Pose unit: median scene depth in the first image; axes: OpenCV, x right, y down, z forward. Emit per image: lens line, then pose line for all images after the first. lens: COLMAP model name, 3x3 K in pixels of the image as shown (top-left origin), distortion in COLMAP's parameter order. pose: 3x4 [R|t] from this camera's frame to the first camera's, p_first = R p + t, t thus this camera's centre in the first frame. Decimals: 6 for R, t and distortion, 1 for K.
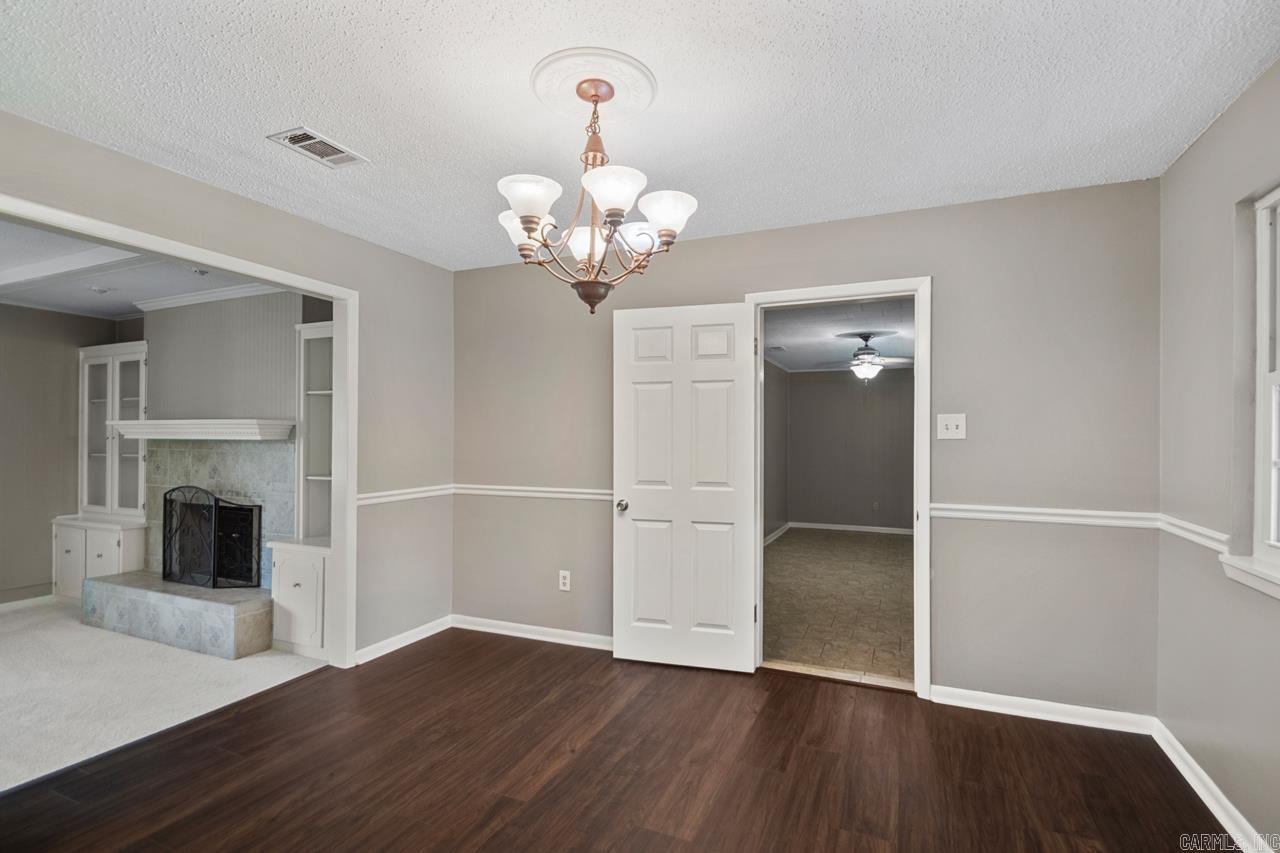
lens RADIAL K [[605.6, 0, 641.7], [0, 605.6, 427.9], [0, 0, 1]] dist [0.008011, -0.015103]
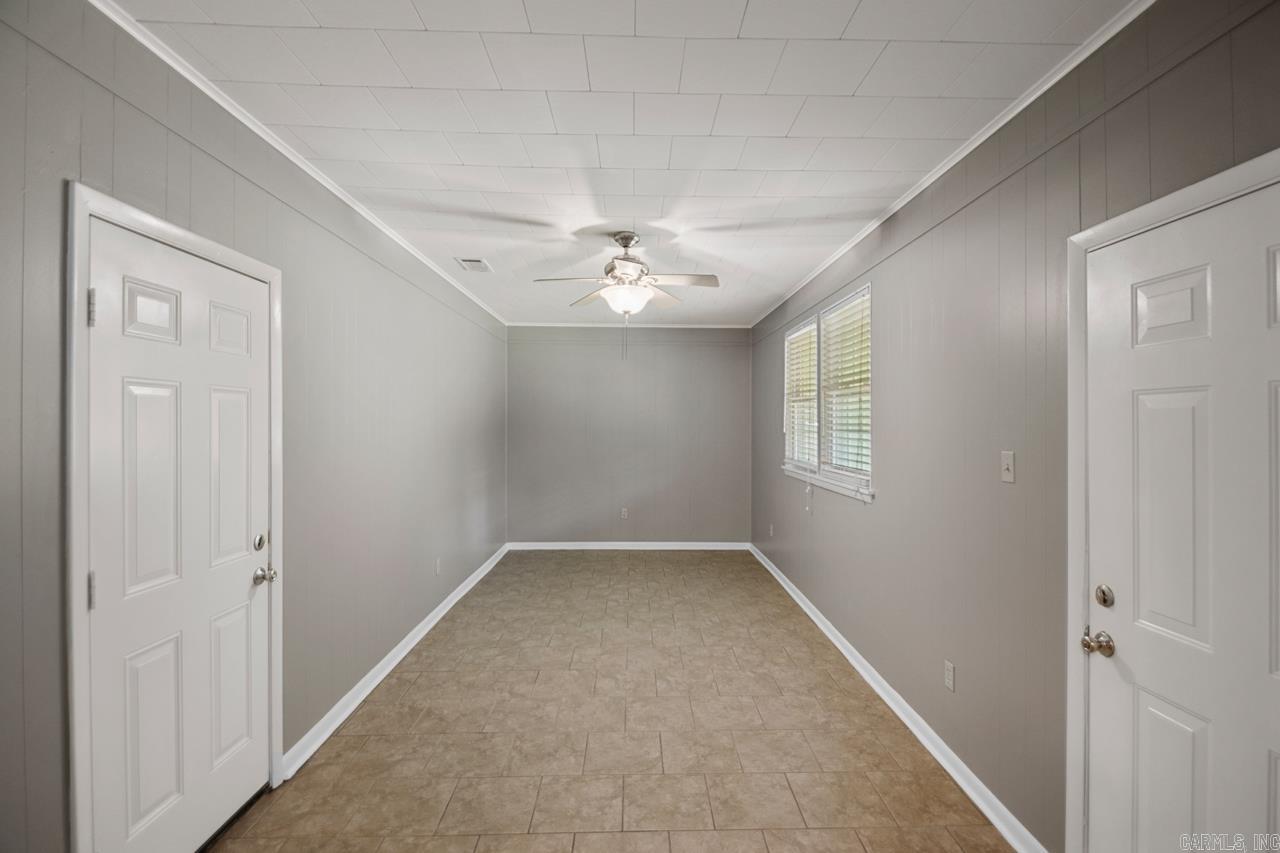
lens RADIAL K [[605.6, 0, 642.5], [0, 605.6, 423.0], [0, 0, 1]] dist [0.008011, -0.015103]
pose [[0.909320, -0.003696, 0.416080, 0.148868], [-0.003390, 0.999862, 0.016291, 0.012028], [-0.416083, -0.016224, 0.909182, 0.477605]]
